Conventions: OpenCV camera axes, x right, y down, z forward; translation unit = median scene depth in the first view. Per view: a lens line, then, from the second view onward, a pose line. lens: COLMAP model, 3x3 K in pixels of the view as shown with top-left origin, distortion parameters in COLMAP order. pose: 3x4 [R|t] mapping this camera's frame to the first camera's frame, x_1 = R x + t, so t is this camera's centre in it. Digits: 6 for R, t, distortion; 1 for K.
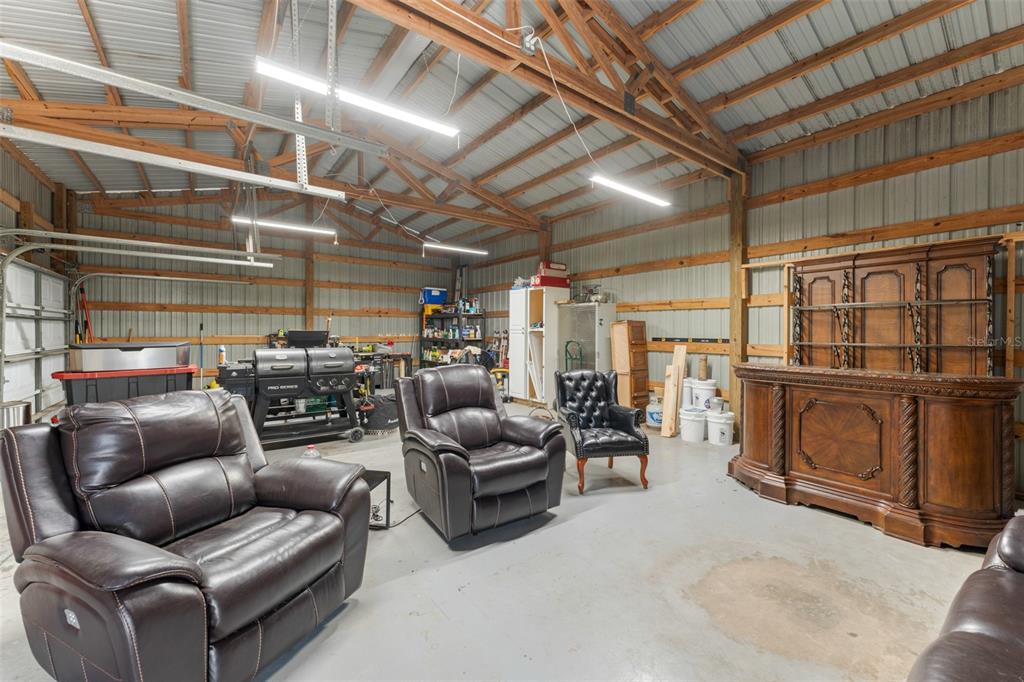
lens RADIAL K [[407.6, 0, 509.6], [0, 407.6, 334.6], [0, 0, 1]] dist [-0.000082, 0.000008]
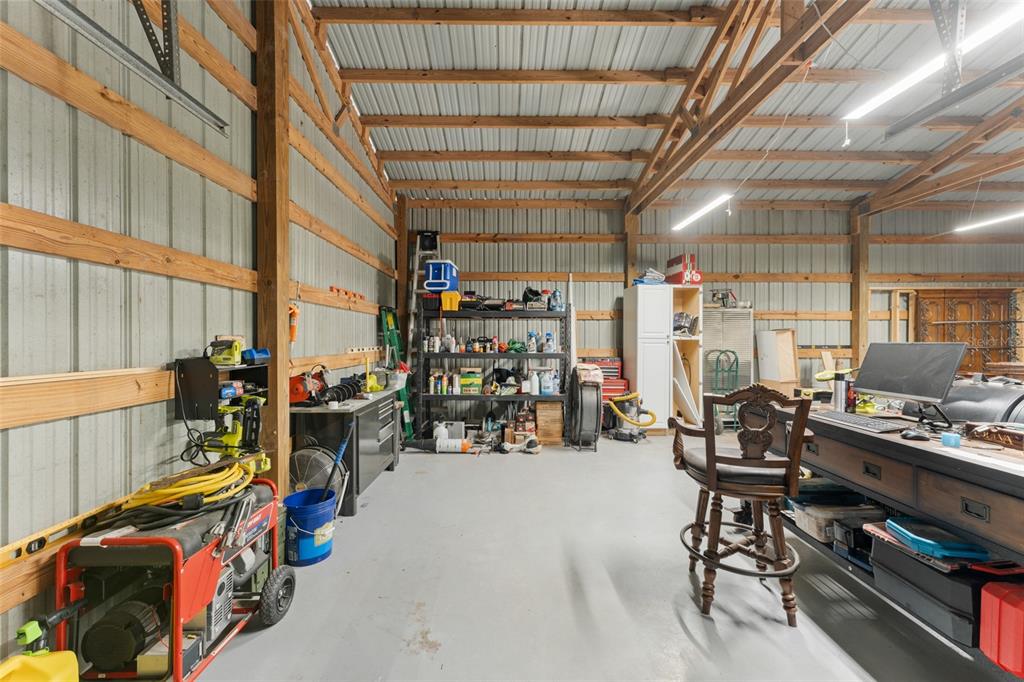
lens RADIAL K [[407.6, 0, 509.6], [0, 407.6, 334.6], [0, 0, 1]] dist [-0.000082, 0.000008]
pose [[0.590226, 0.004033, 0.807228, -0.994056], [0.010785, 0.999859, -0.012882, -0.015549], [-0.807166, 0.016309, 0.590100, 1.030066]]
